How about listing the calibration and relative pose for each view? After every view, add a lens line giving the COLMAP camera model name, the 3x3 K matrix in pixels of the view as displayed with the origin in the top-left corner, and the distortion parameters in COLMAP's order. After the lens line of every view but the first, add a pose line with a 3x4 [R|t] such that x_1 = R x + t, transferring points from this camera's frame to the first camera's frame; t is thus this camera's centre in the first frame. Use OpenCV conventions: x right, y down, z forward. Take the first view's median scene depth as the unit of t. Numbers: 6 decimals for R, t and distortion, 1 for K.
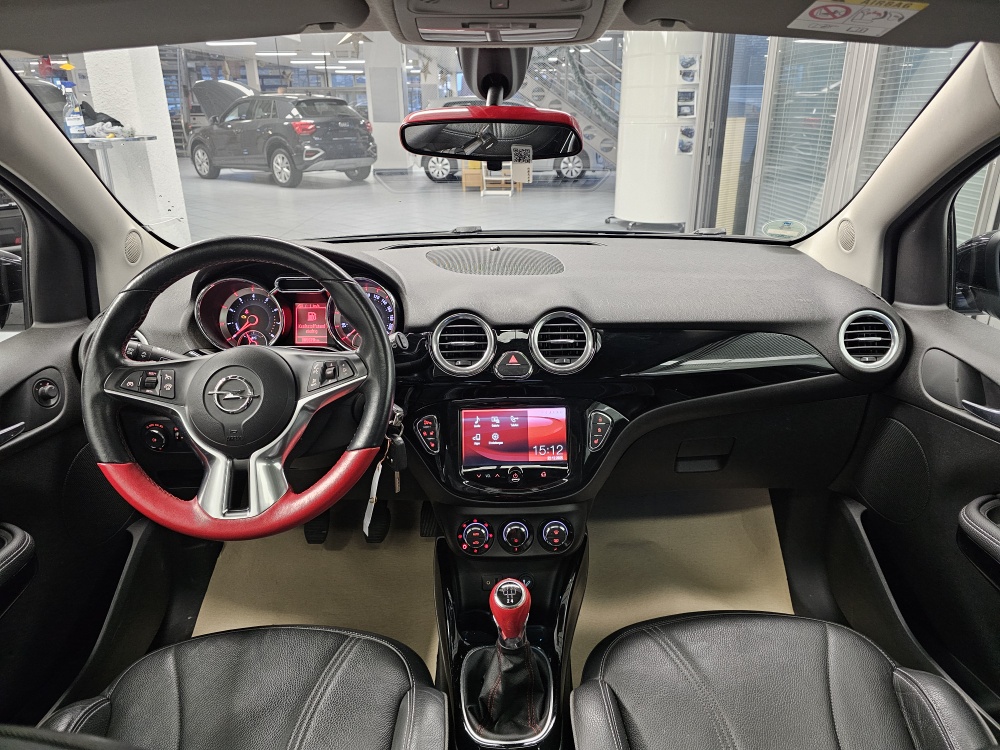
lens RADIAL K [[678.6, 0, 505.0], [0, 678.6, 355.8], [0, 0, 1]] dist [0.092526, -0.125200]
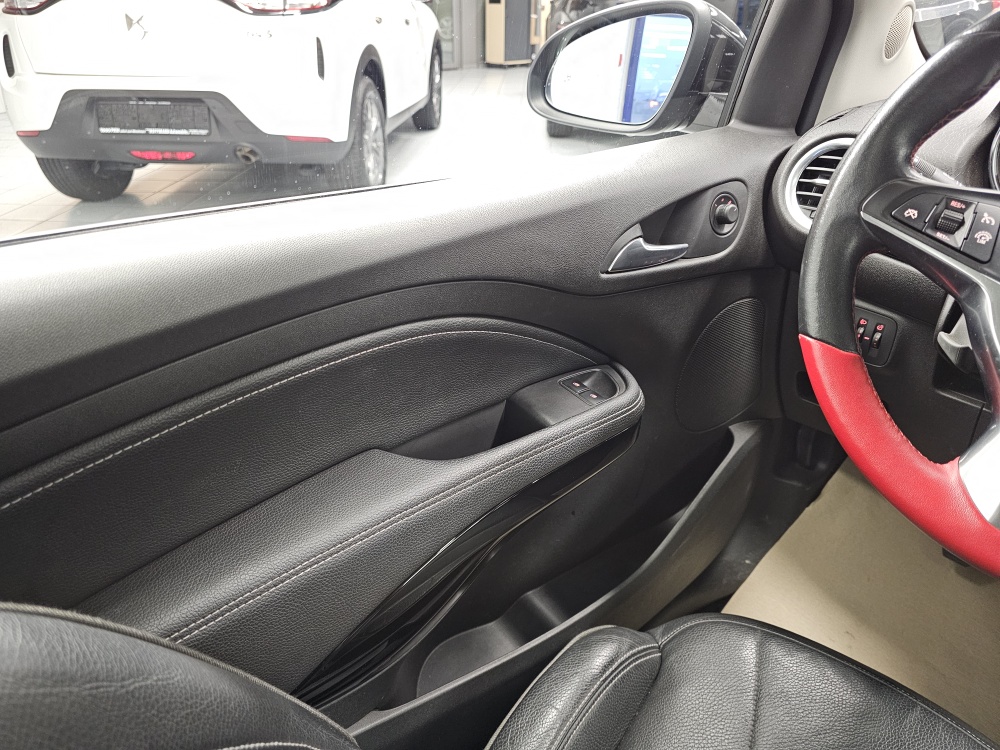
lens RADIAL K [[682.6, 0, 500.0], [0, 682.6, 375.0], [0, 0, 1]] dist [0.044823, -0.050015]
pose [[0.679862, 0.371729, -0.632144, -0.337832], [-0.271697, 0.928341, 0.253701, 0.096610], [0.681153, -0.000730, 0.732141, 0.353424]]
